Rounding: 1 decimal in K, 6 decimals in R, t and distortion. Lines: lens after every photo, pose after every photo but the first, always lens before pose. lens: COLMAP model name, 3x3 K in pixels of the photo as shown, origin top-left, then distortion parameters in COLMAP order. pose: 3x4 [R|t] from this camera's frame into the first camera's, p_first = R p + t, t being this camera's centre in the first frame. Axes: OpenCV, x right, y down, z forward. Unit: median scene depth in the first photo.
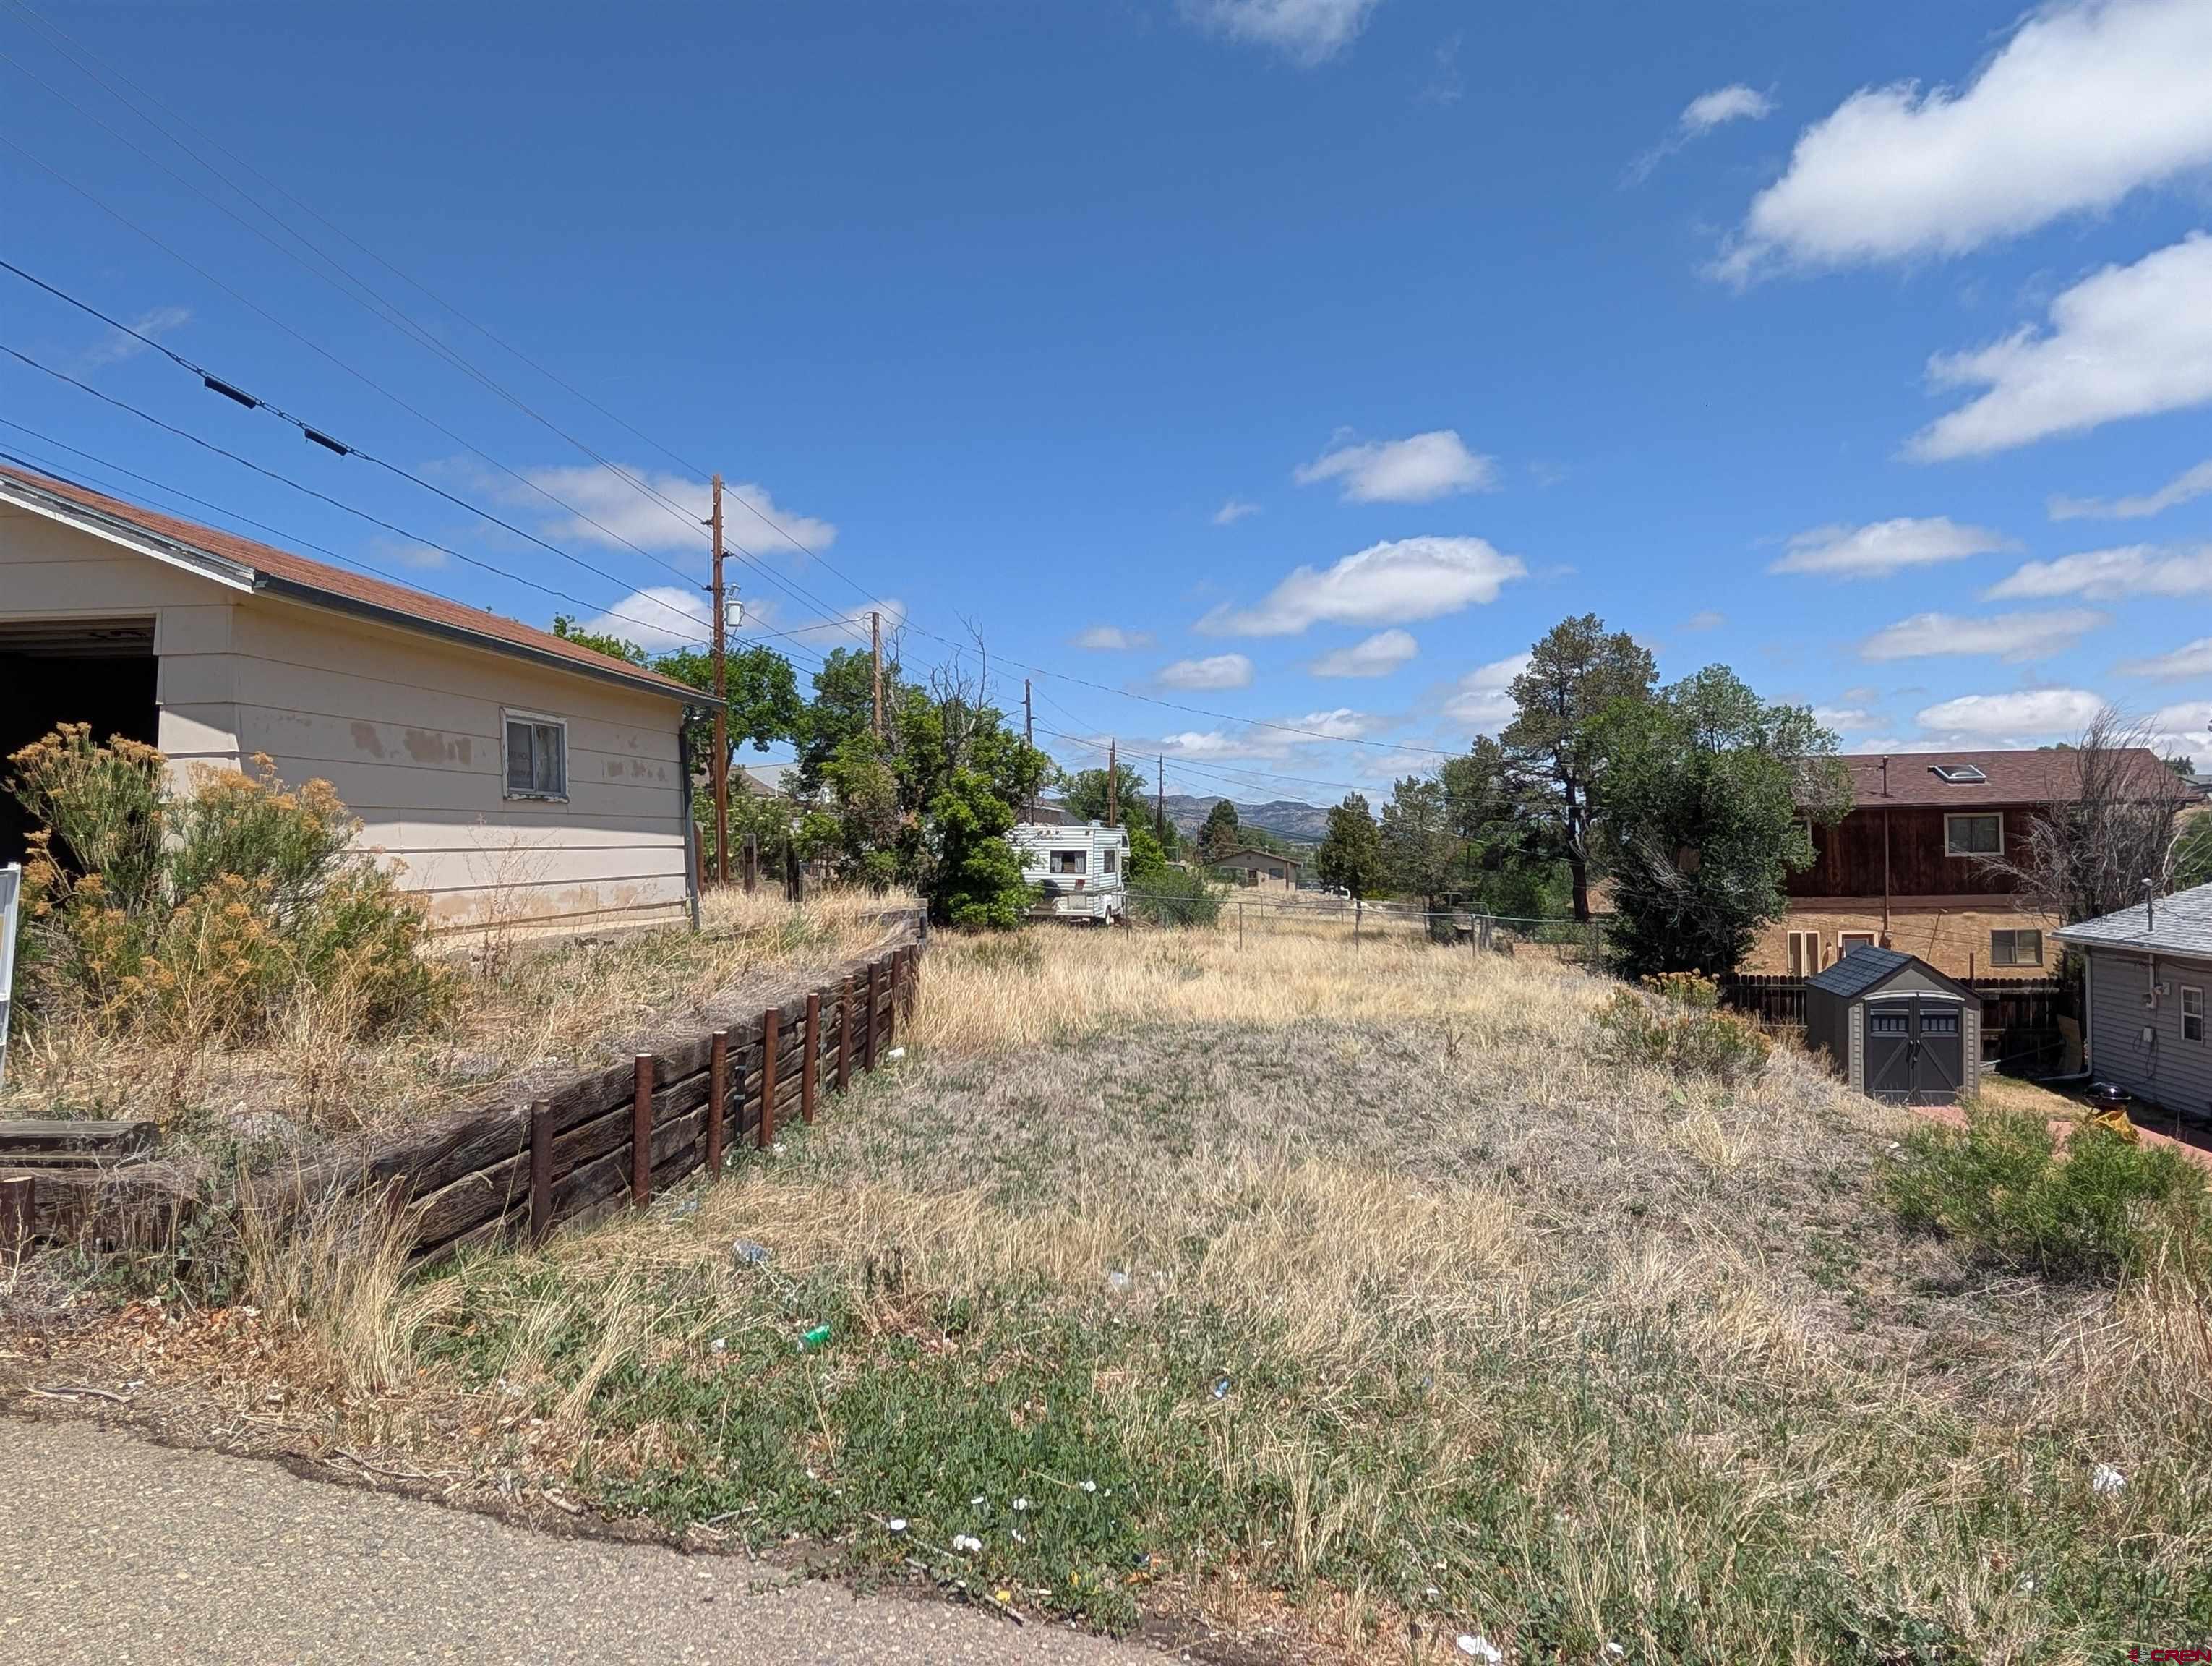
lens RADIAL K [[1456.0, 0, 1142.3], [0, 1456.0, 824.8], [0, 0, 1]] dist [-0.006878, 0.001026]
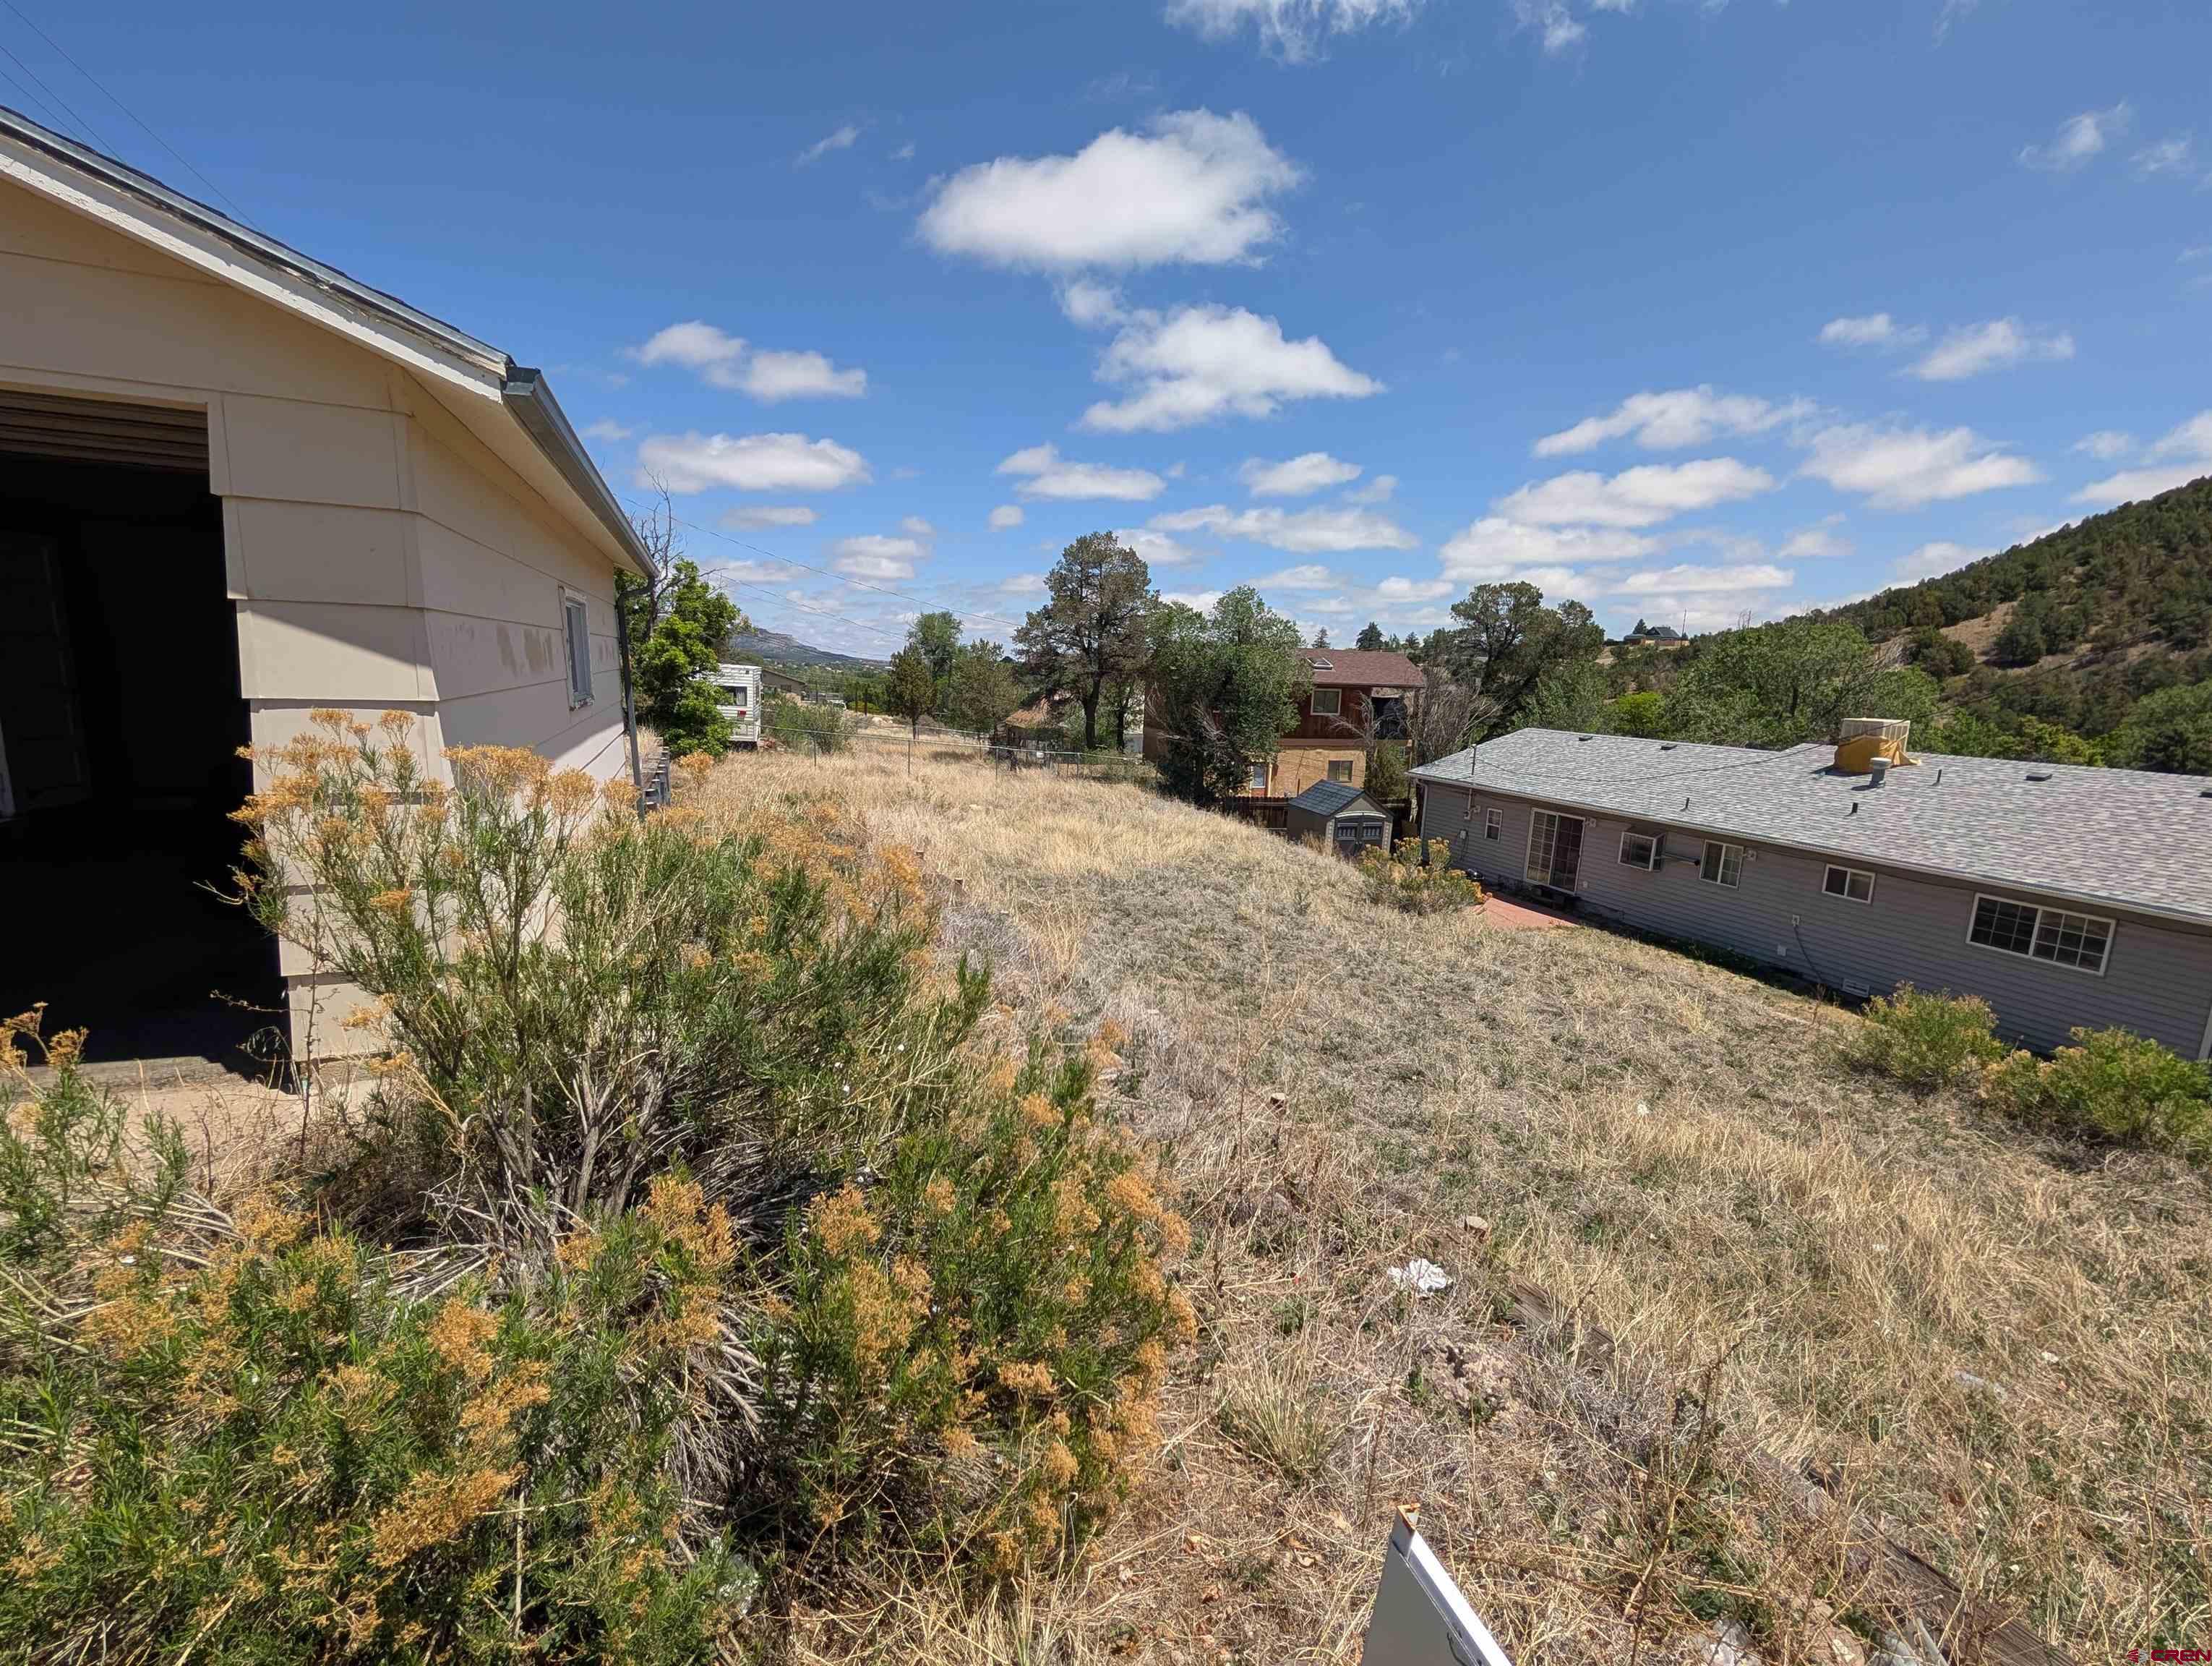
lens RADIAL K [[961.8, 0, 1106.0], [0, 961.8, 833.0], [0, 0, 1]] dist [0.028941, 0.000038]
pose [[0.888300, -0.025148, 0.458574, -0.151044], [-0.061621, 0.982945, 0.173269, -0.021401], [-0.455110, -0.182173, 0.871601, 0.147257]]
